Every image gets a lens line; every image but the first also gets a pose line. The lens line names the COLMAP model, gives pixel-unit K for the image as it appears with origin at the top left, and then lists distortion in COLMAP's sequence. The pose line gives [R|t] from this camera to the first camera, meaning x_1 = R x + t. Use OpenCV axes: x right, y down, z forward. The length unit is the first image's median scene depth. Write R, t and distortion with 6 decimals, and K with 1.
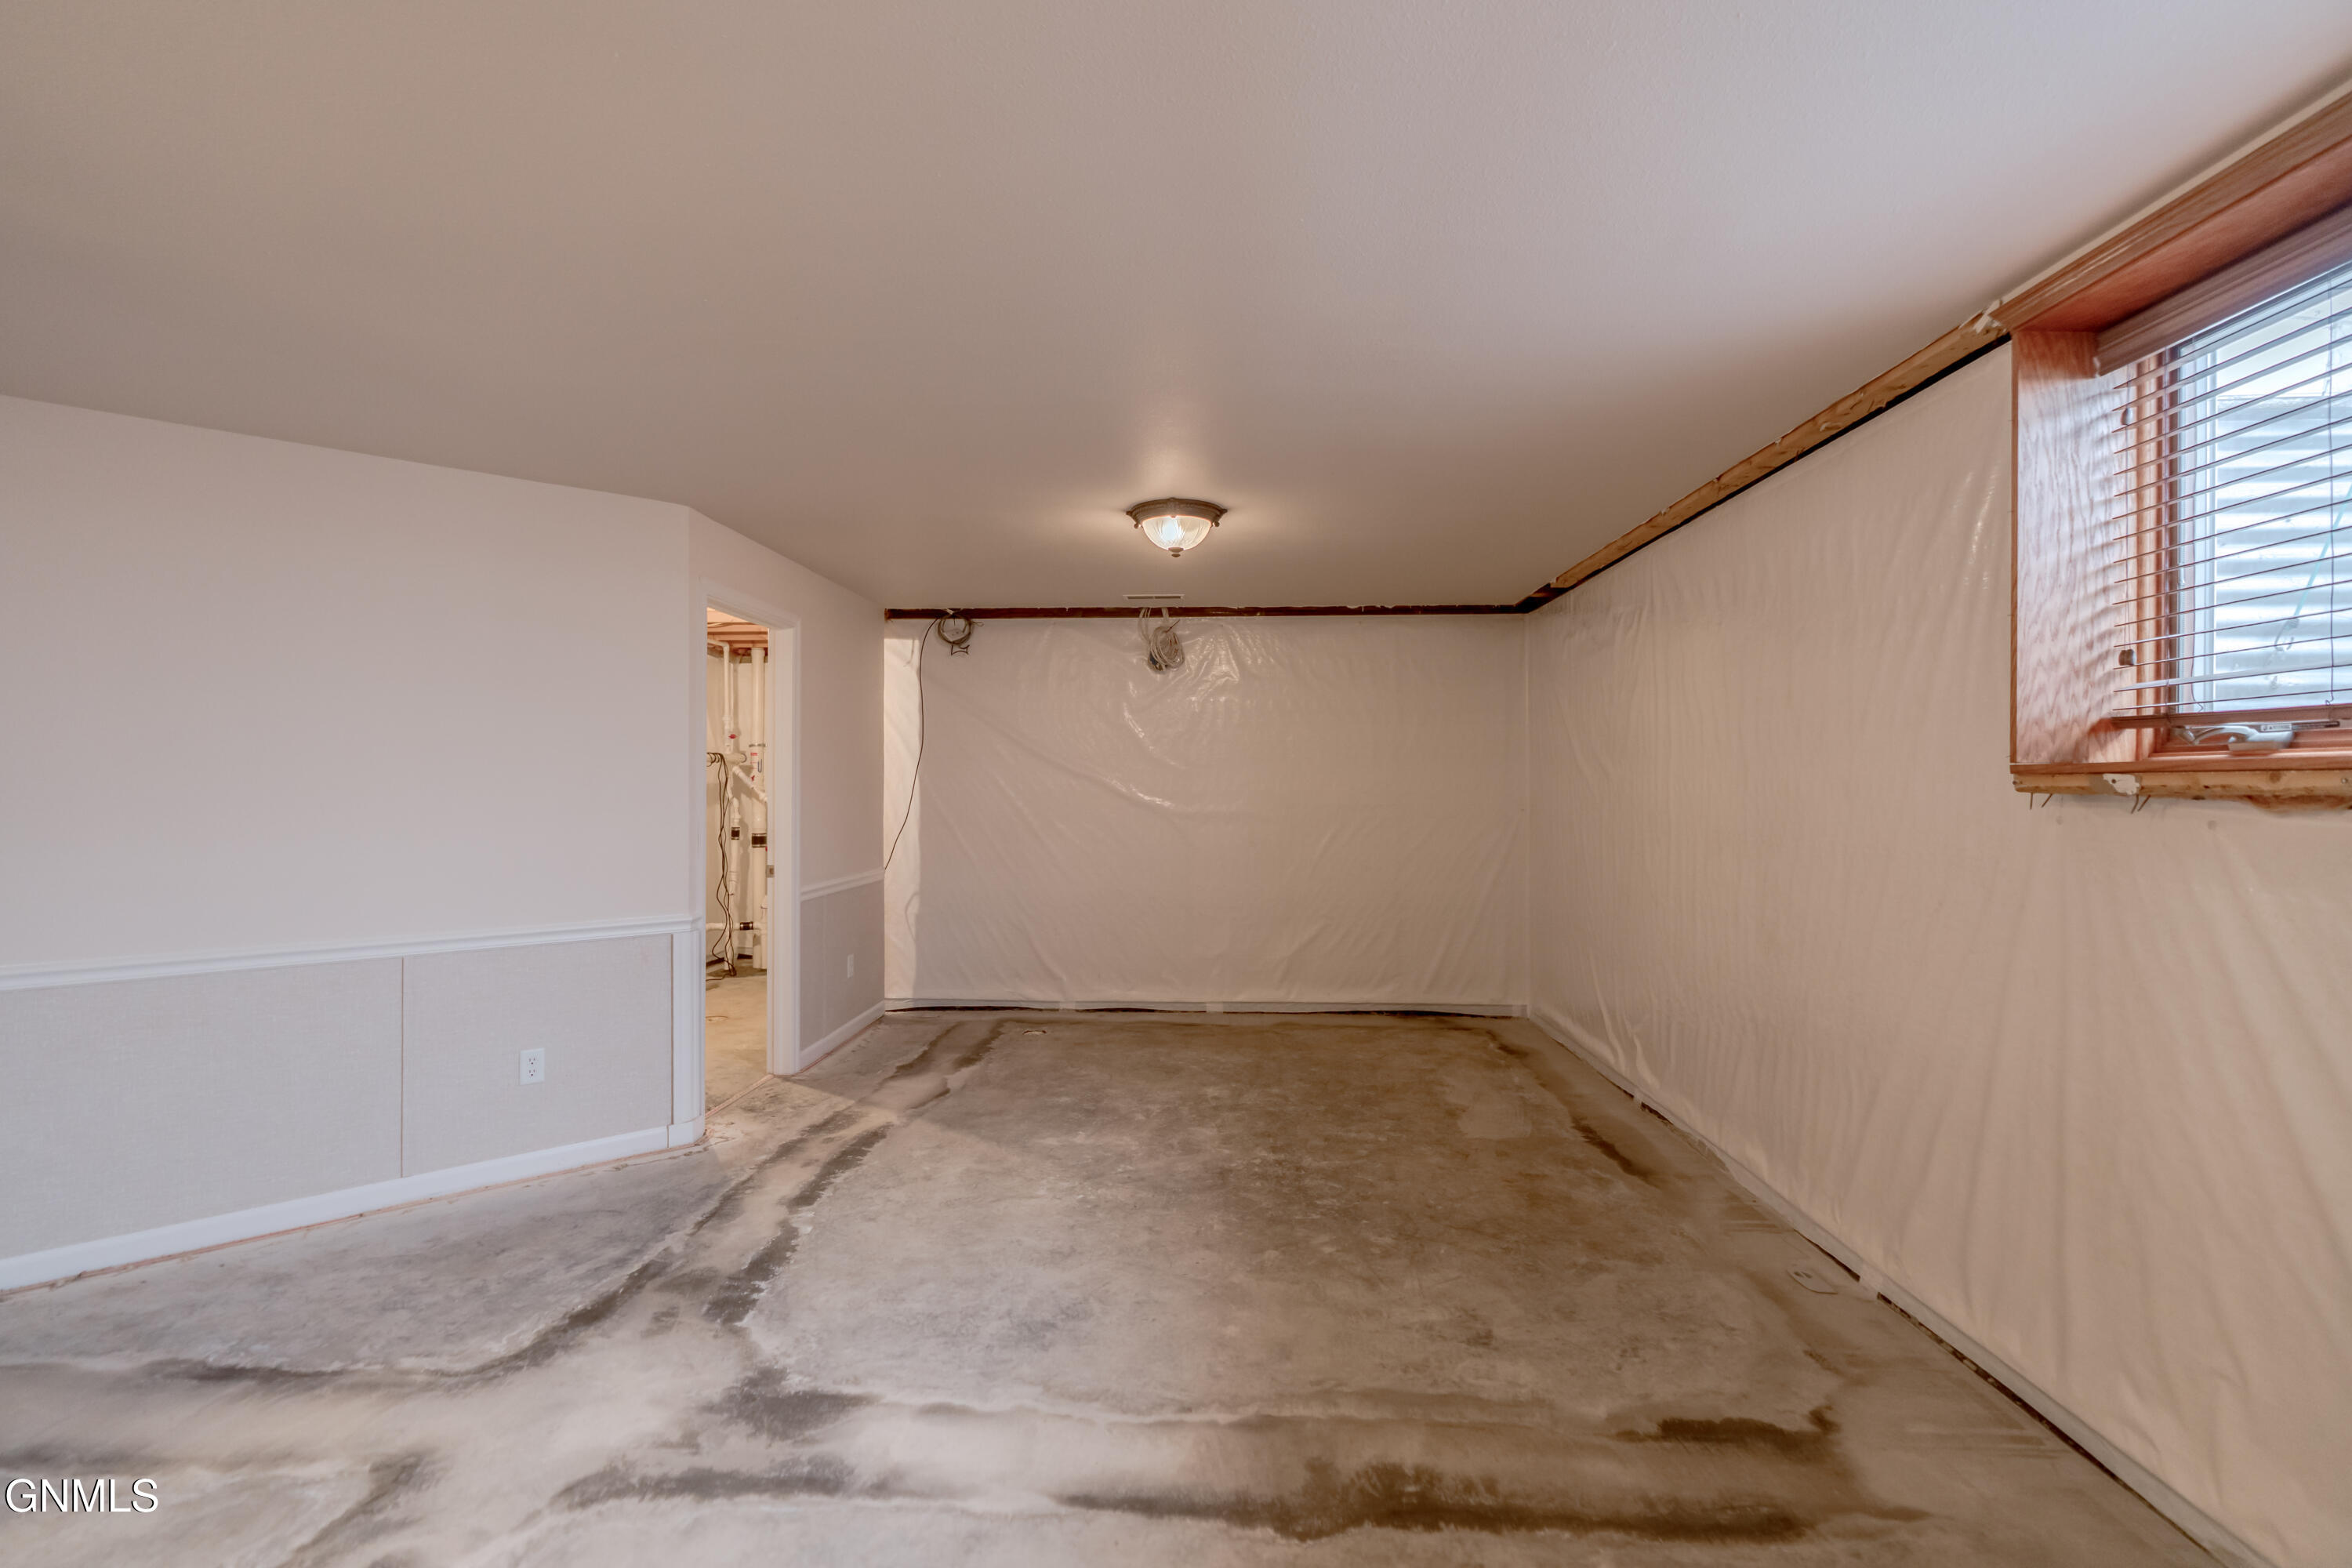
lens RADIAL K [[1053.8, 0, 1179.3], [0, 1053.8, 781.4], [0, 0, 1]] dist [-0.010554, 0.003815]
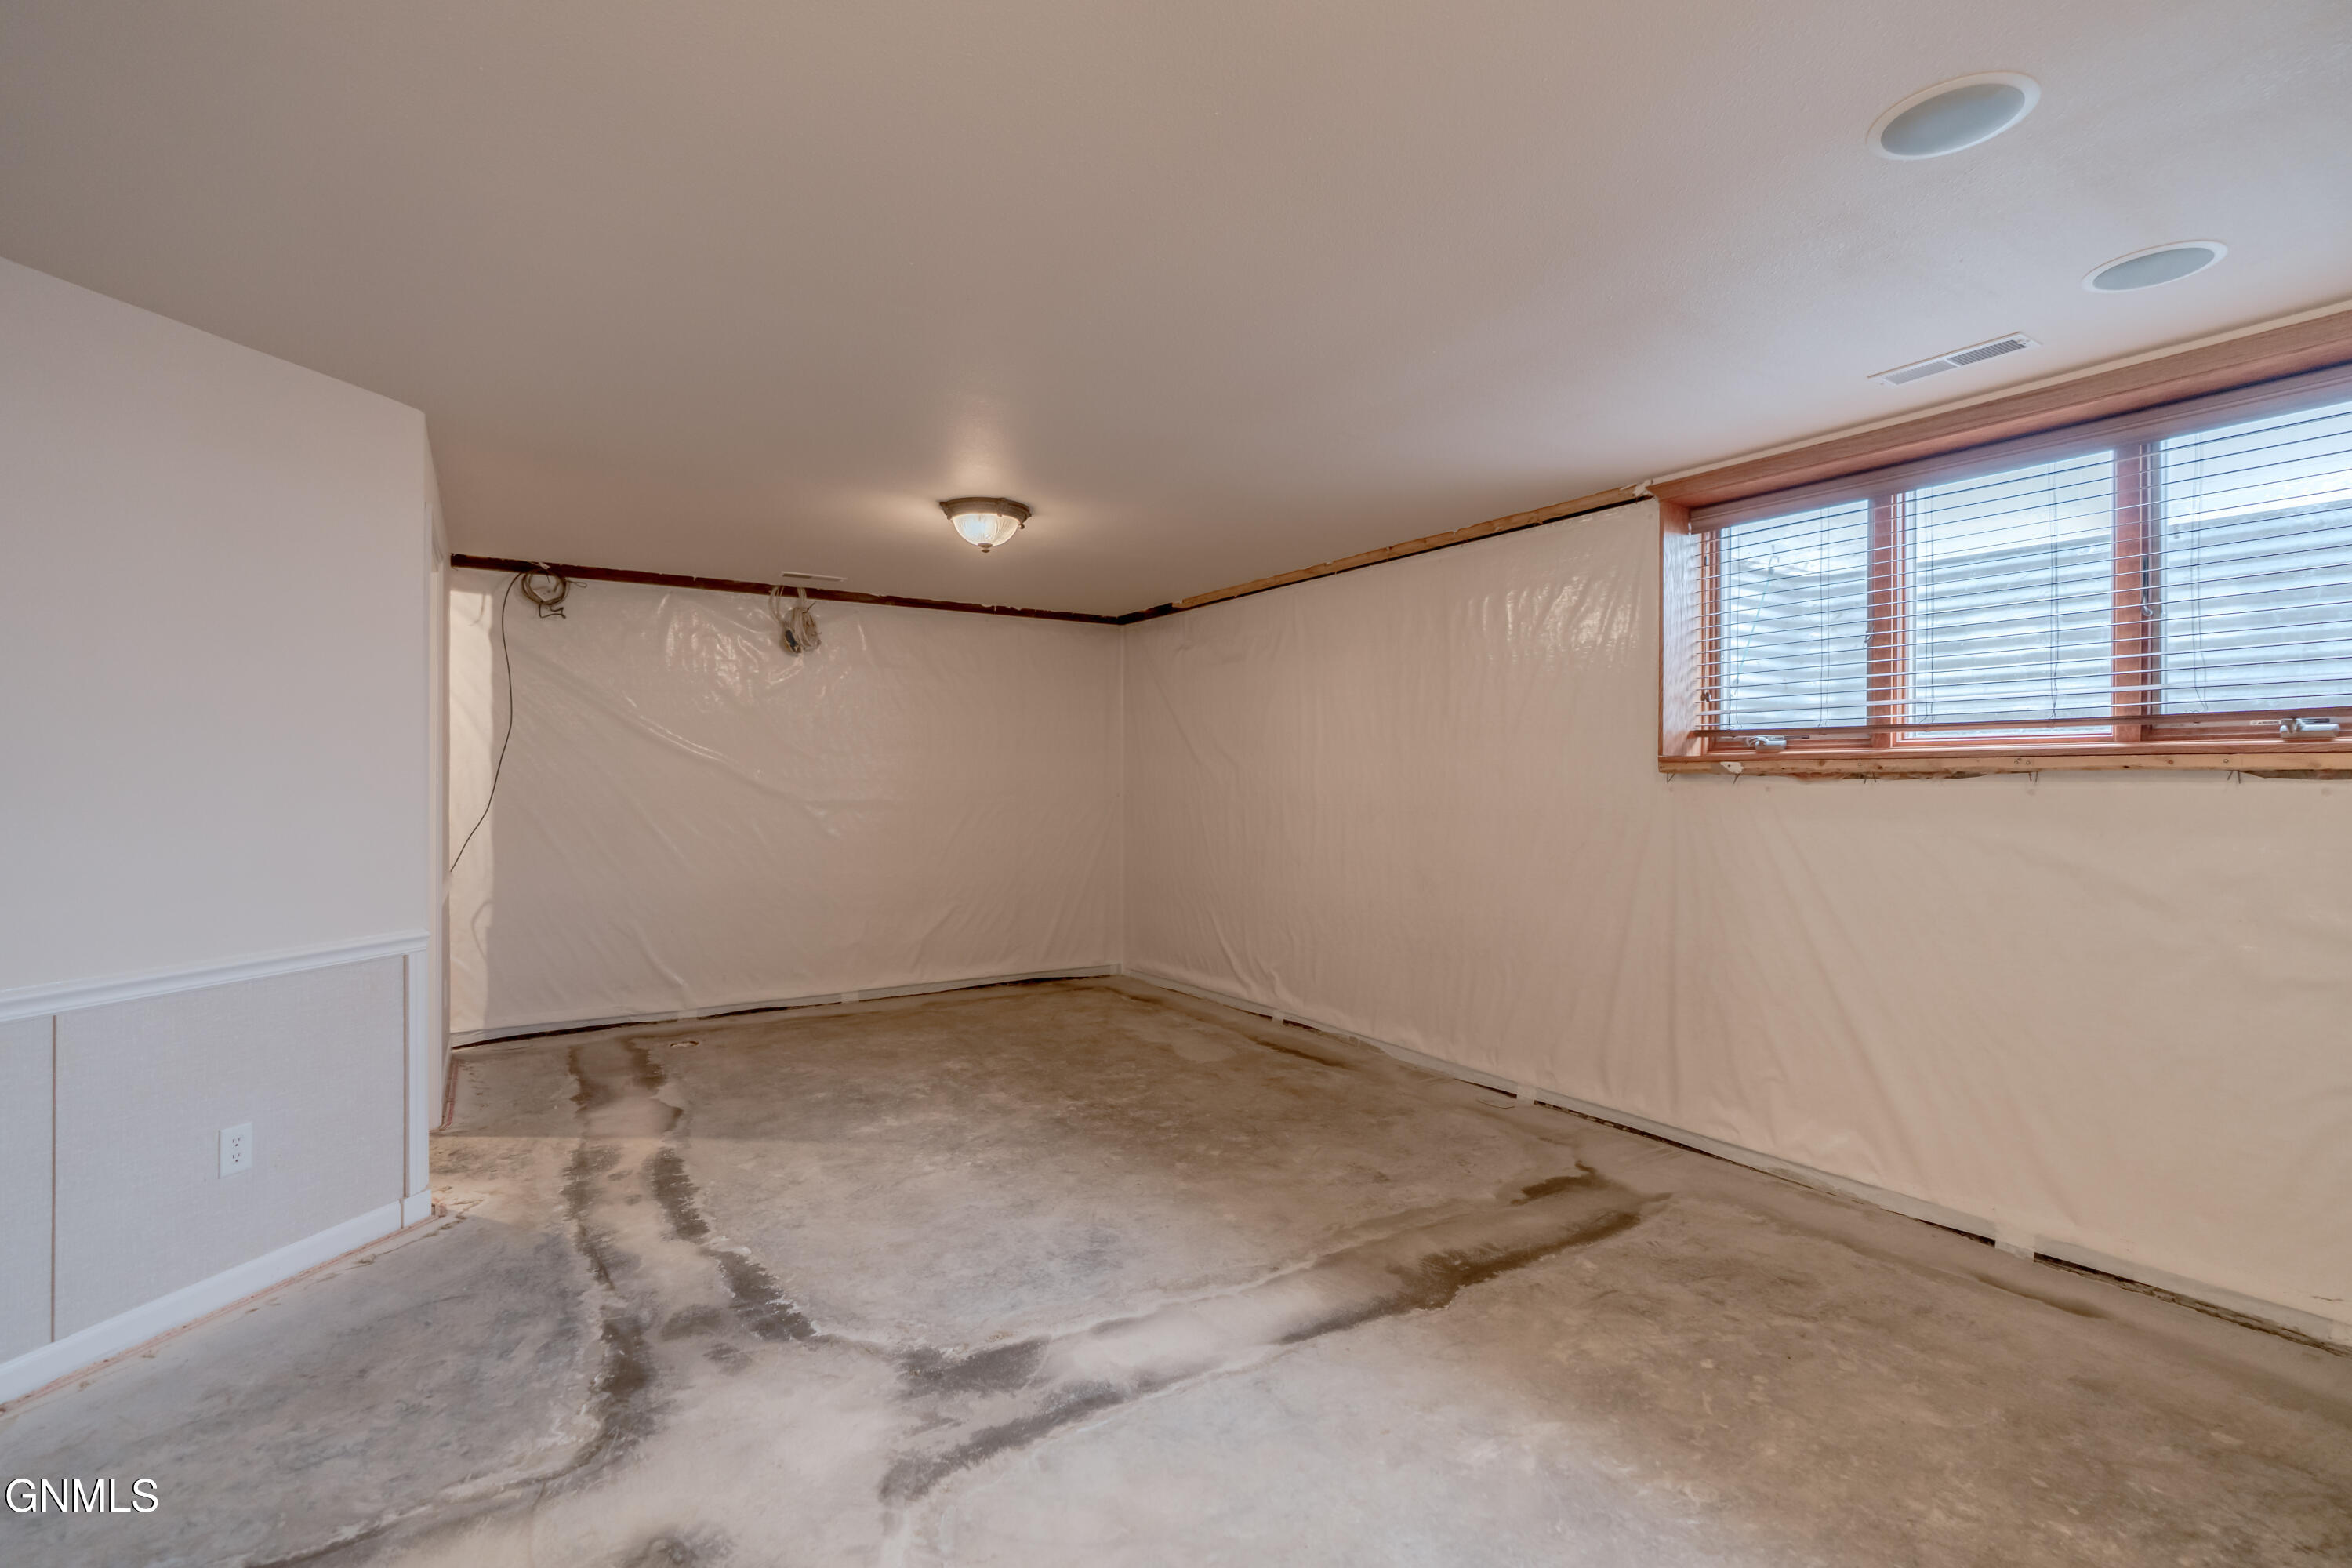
lens RADIAL K [[1053.8, 0, 1163.5], [0, 1053.8, 782.6], [0, 0, 1]] dist [-0.010554, 0.003815]
pose [[0.820817, -0.001000, 0.571190, -0.728924], [-0.002804, 0.999979, 0.005781, 0.015938], [-0.571184, -0.006346, 0.820798, 0.053974]]
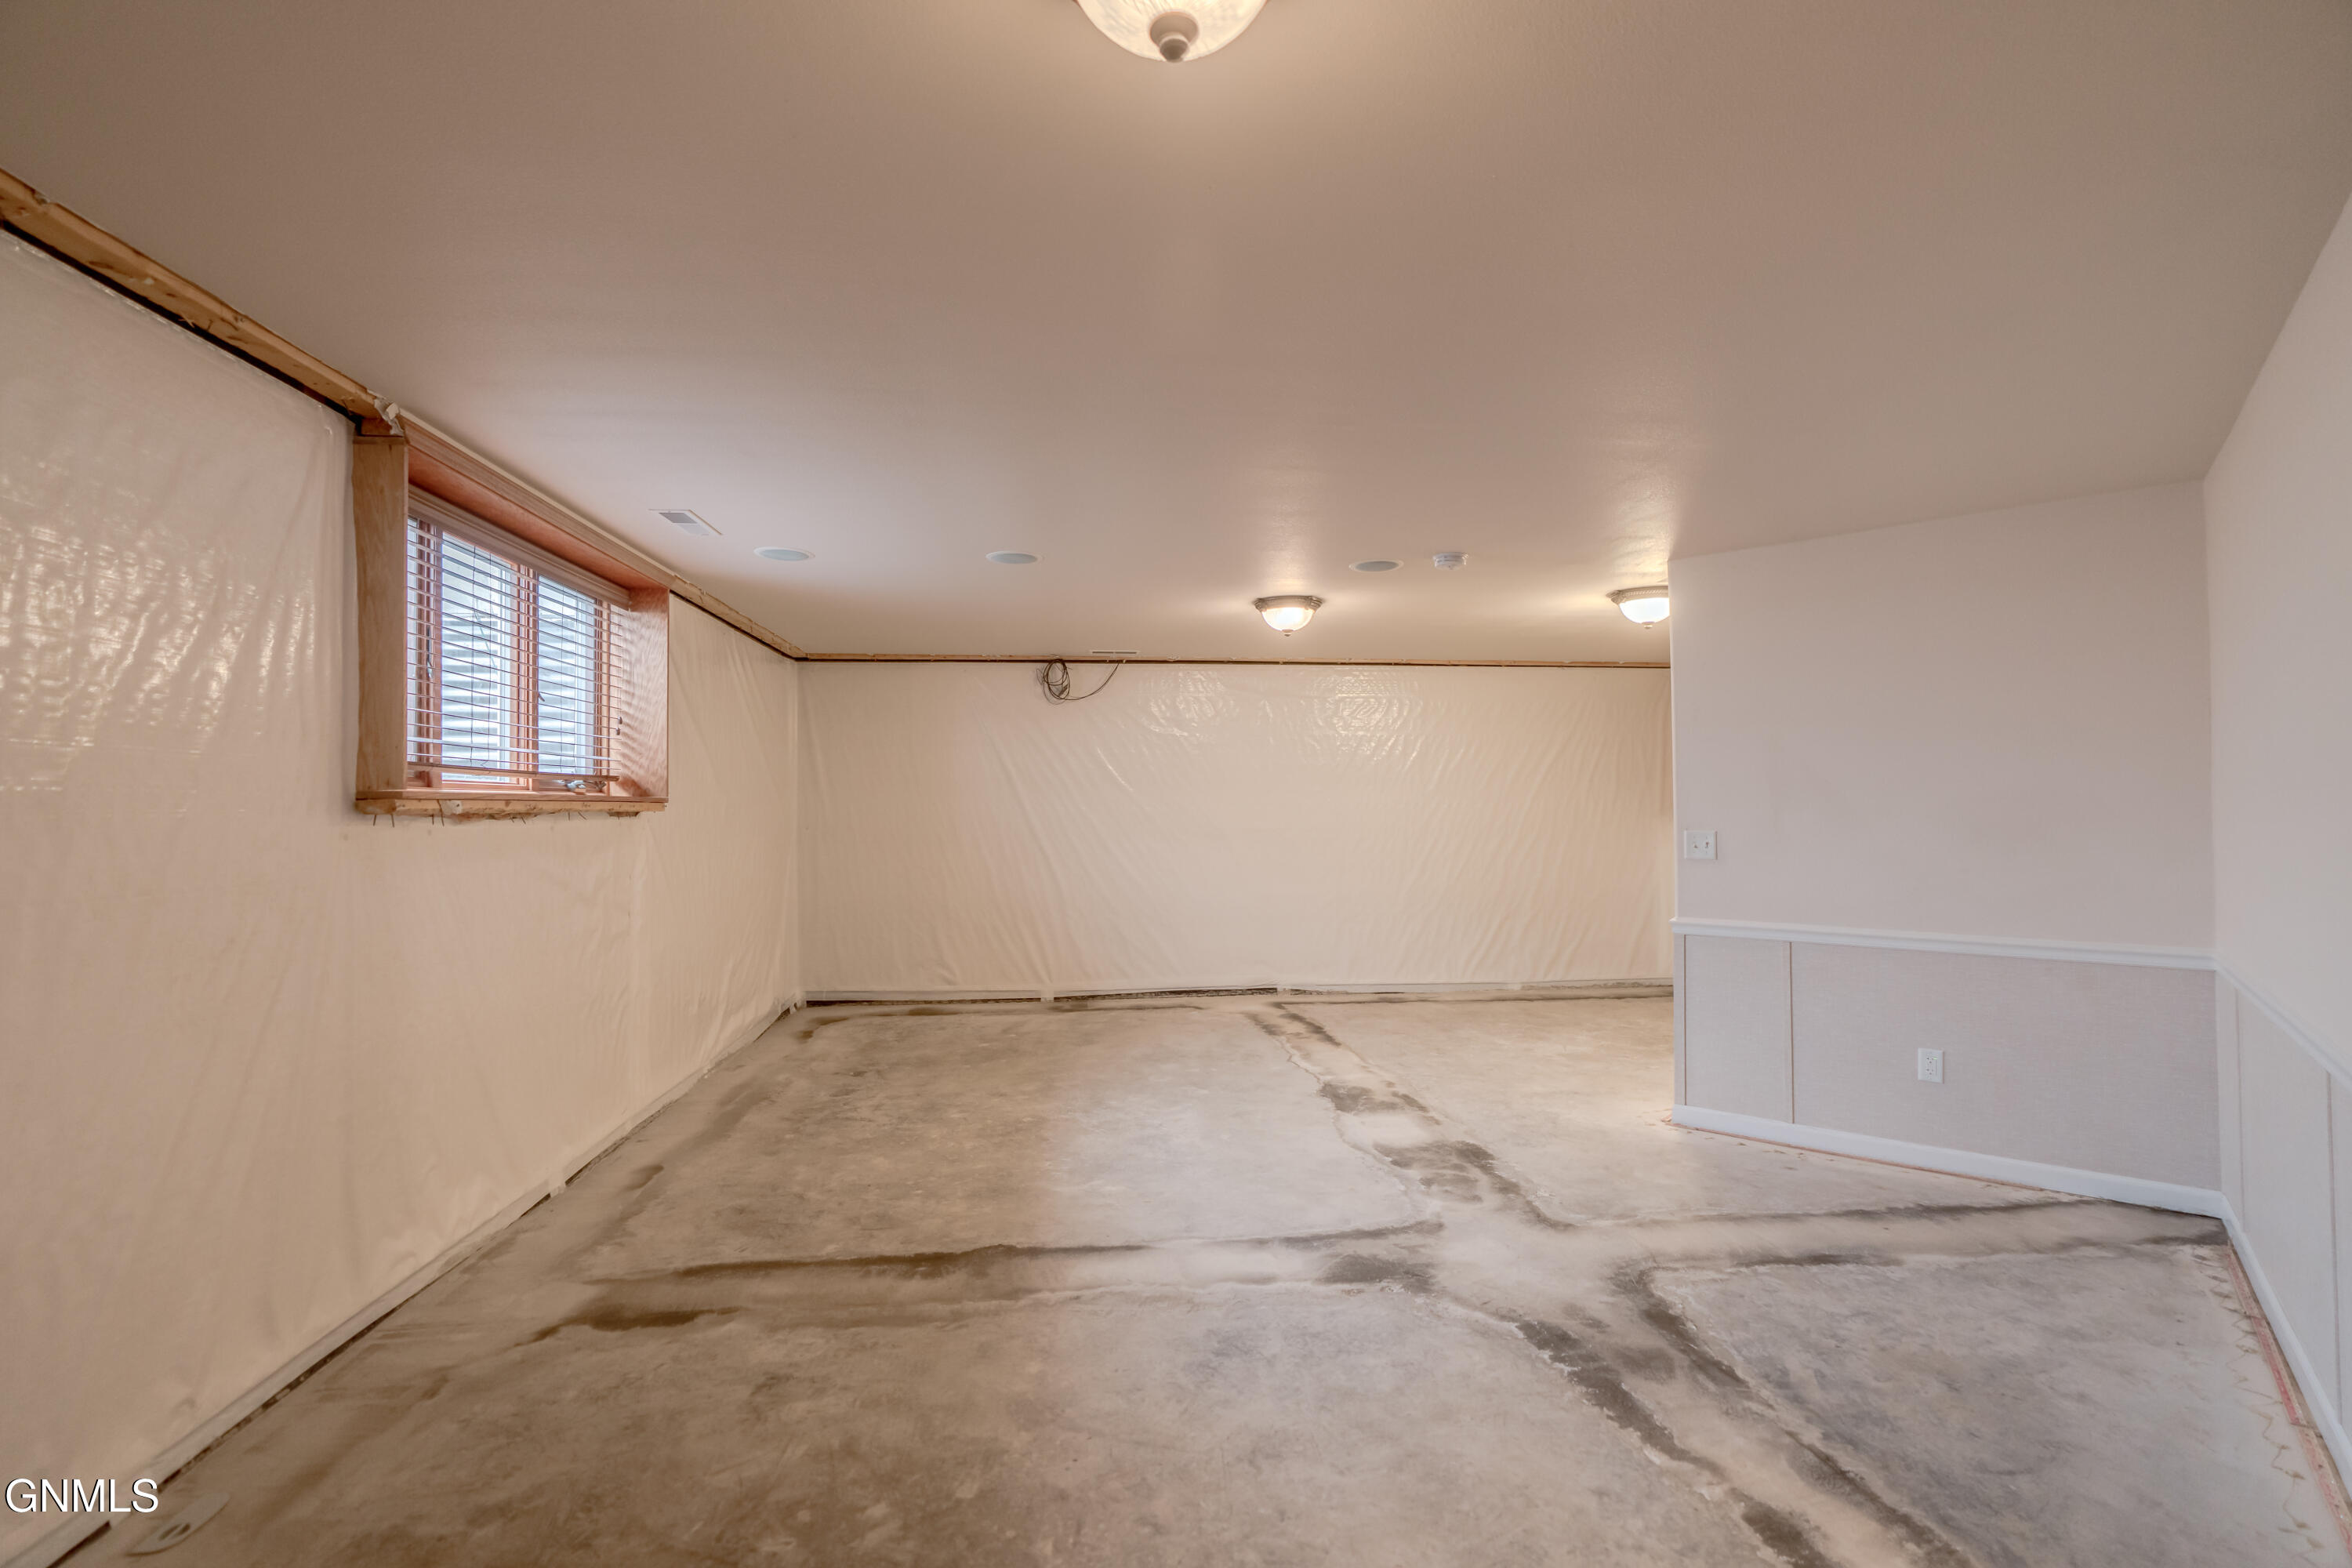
lens RADIAL K [[1053.8, 0, 1184.5], [0, 1053.8, 793.3], [0, 0, 1]] dist [-0.010554, 0.003815]
pose [[-0.987615, 0.001228, -0.156894, 0.066247], [0.003911, 0.999851, -0.016791, 0.009227], [0.156850, -0.017197, -0.987473, 2.059082]]
